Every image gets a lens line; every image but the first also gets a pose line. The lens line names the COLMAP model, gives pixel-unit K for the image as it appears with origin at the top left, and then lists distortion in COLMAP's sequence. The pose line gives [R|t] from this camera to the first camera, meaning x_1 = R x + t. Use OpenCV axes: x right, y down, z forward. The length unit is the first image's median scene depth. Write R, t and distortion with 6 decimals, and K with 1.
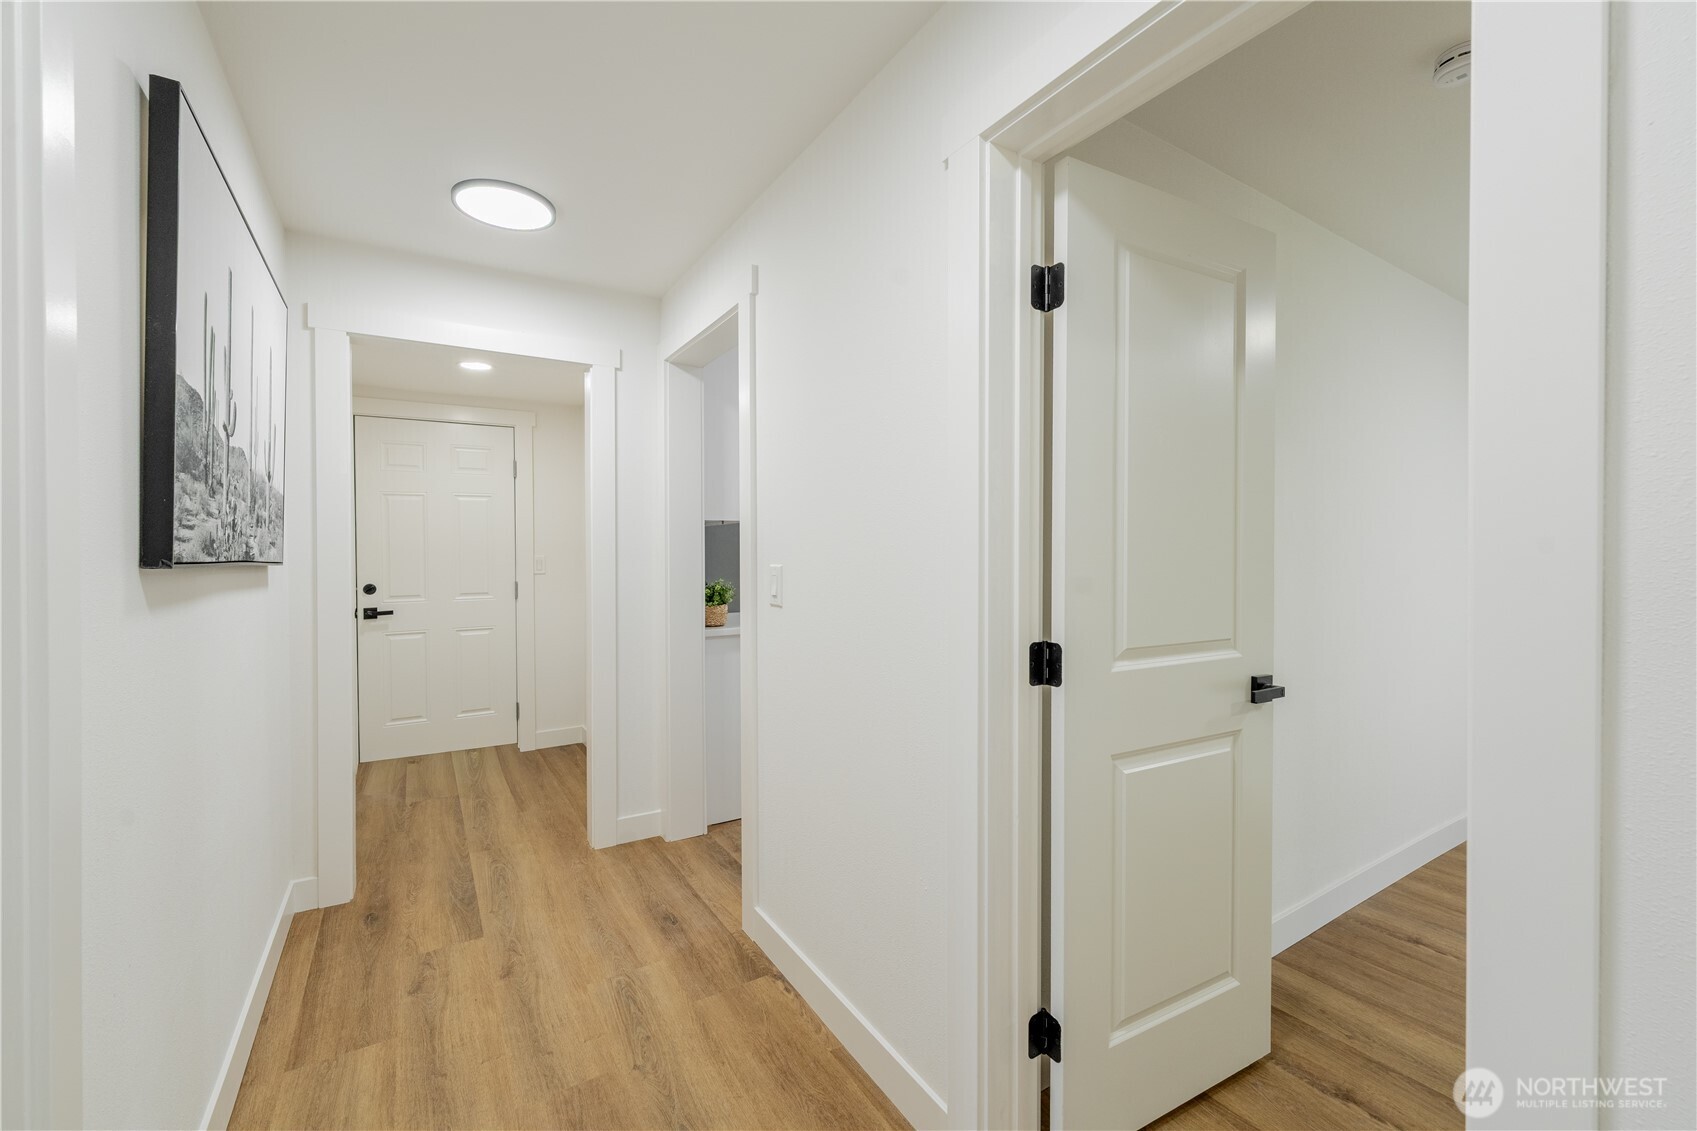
lens RADIAL K [[696.9, 0, 854.6], [0, 696.9, 557.8], [0, 0, 1]] dist [0.000022, -0.000381]
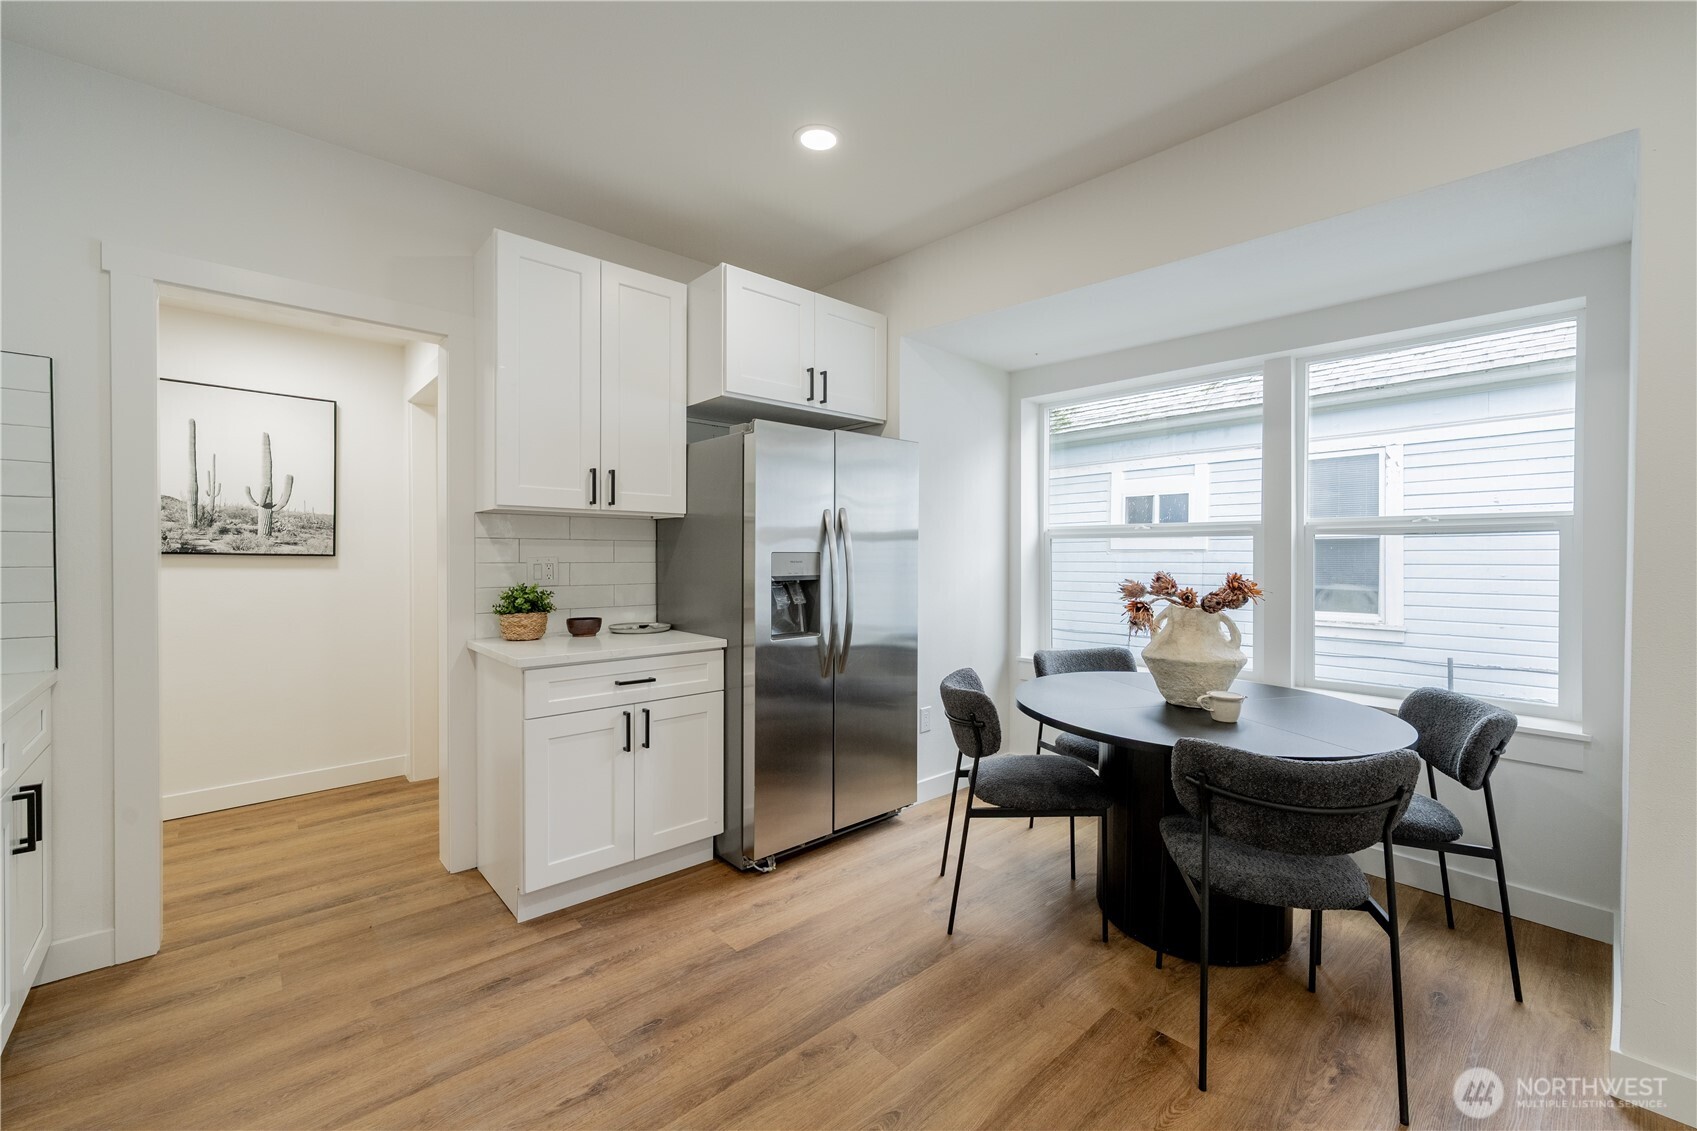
lens RADIAL K [[696.9, 0, 838.5], [0, 696.9, 562.1], [0, 0, 1]] dist [0.000022, -0.000381]
pose [[0.154087, 0.011216, -0.987994, 1.146324], [-0.007641, 0.999919, 0.010160, -0.005282], [0.988028, 0.005984, 0.154160, 2.147586]]
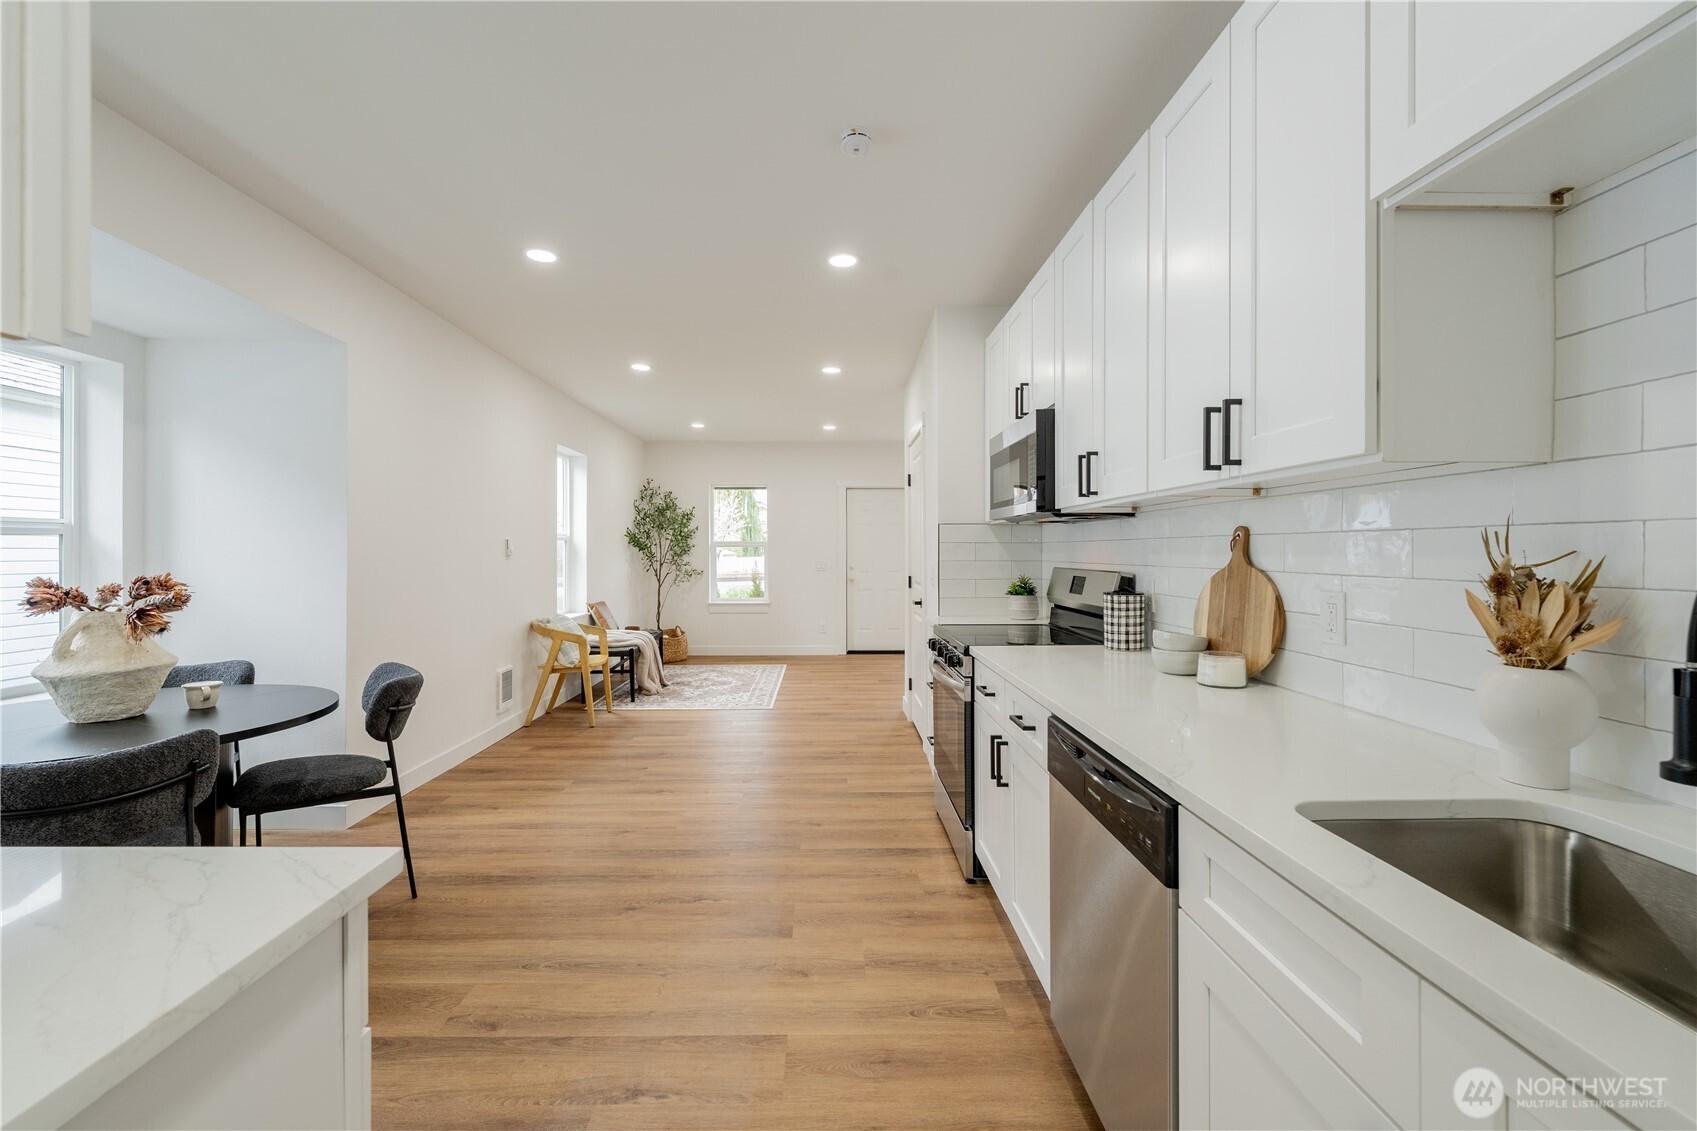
lens RADIAL K [[696.9, 0, 838.4], [0, 696.9, 553.9], [0, 0, 1]] dist [0.000022, -0.000381]
pose [[0.526295, -0.009650, 0.850247, -0.296717], [0.010927, 0.999930, 0.004585, -0.013937], [-0.850232, 0.006877, 0.526363, 1.335768]]
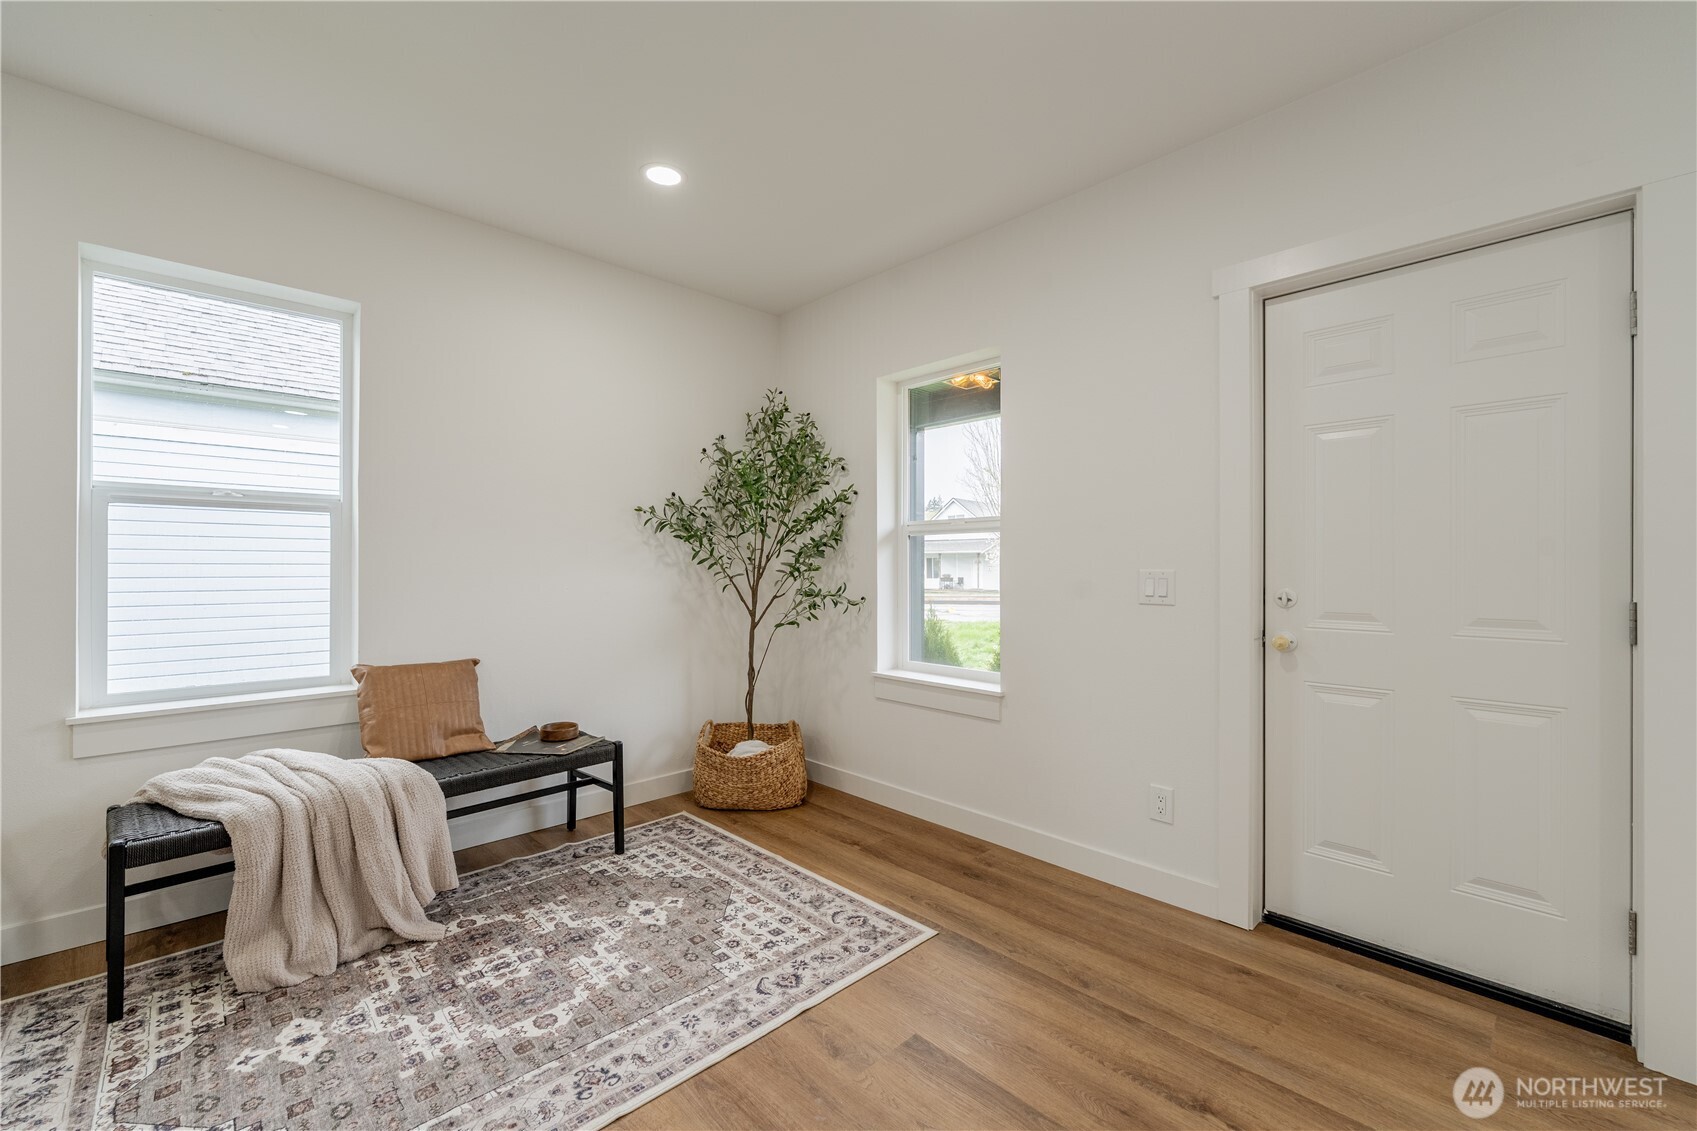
lens RADIAL K [[696.9, 0, 862.9], [0, 696.9, 567.2], [0, 0, 1]] dist [0.000022, -0.000381]
pose [[0.980201, -0.002195, 0.197995, 2.556275], [0.002478, 0.999996, -0.001182, 0.038813], [-0.197992, 0.001649, 0.980202, 2.581834]]
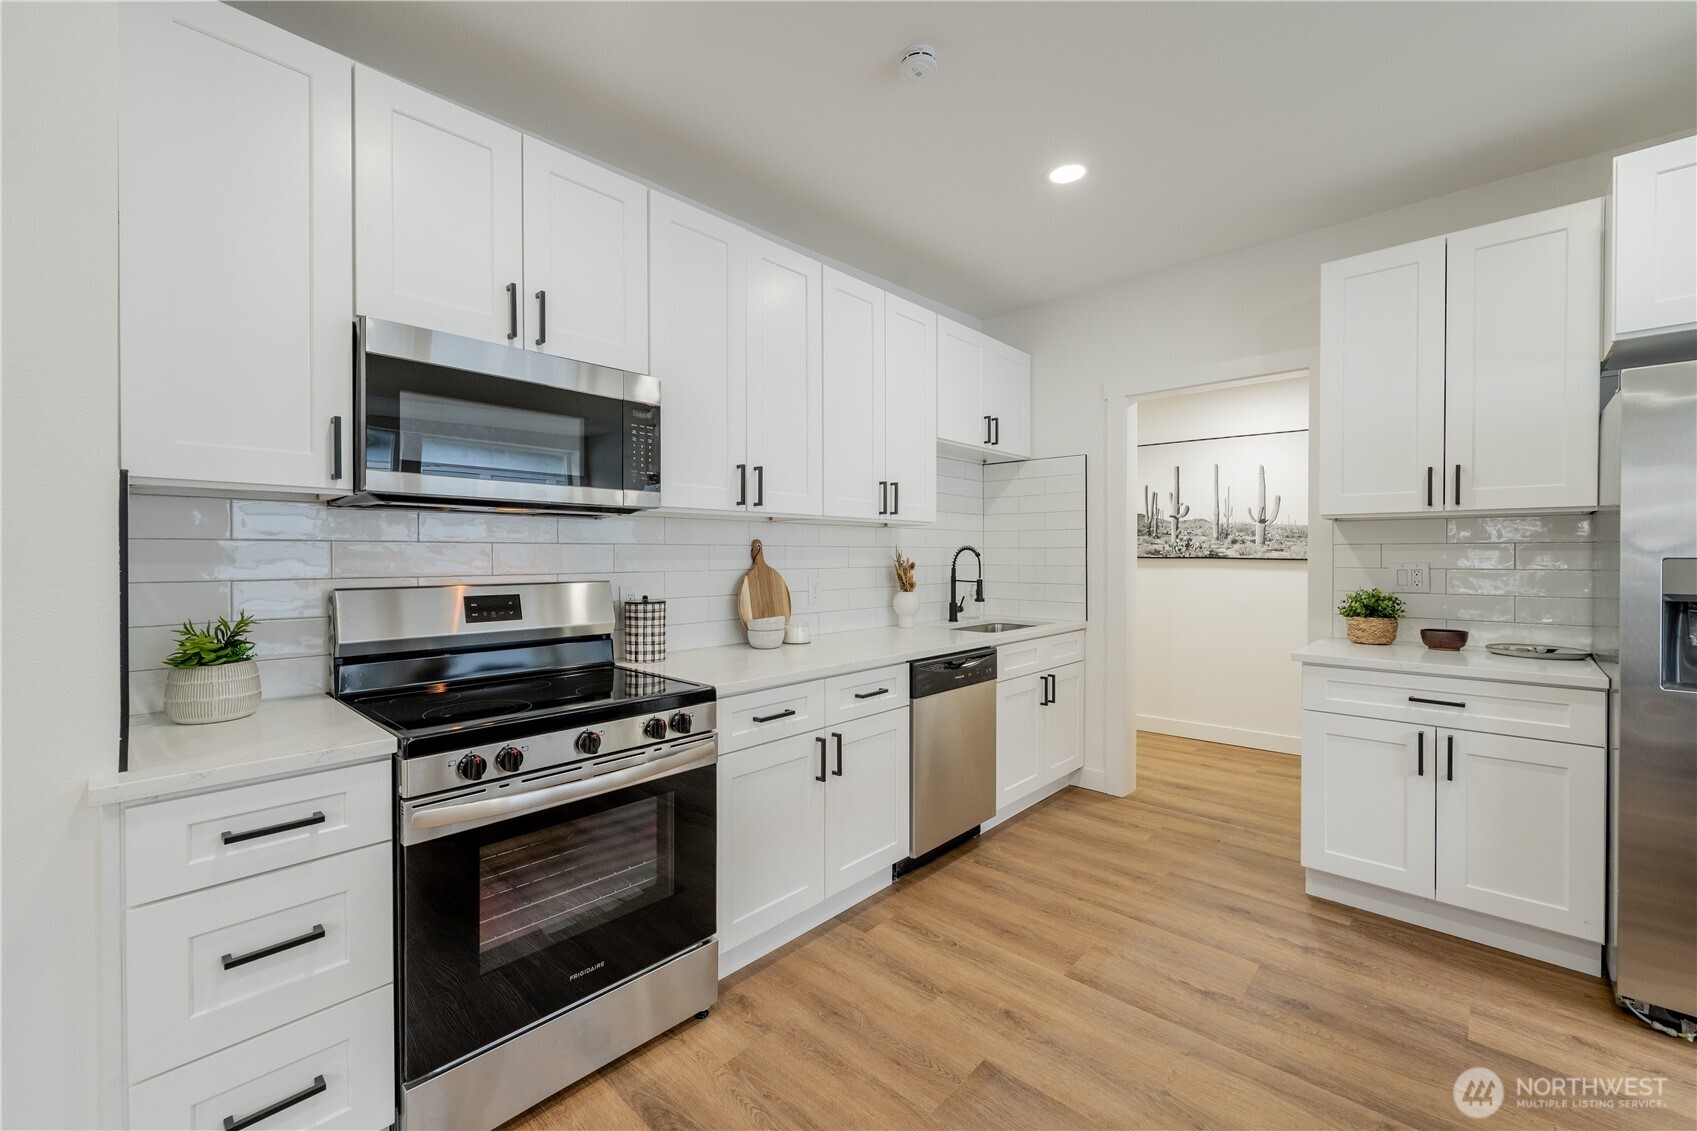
lens RADIAL K [[696.9, 0, 853.7], [0, 696.9, 560.4], [0, 0, 1]] dist [0.000022, -0.000381]
pose [[-0.966530, 0.002775, -0.256539, 1.053796], [-0.000388, 0.999925, 0.012277, -0.017619], [0.256553, 0.011966, -0.966456, 2.850991]]
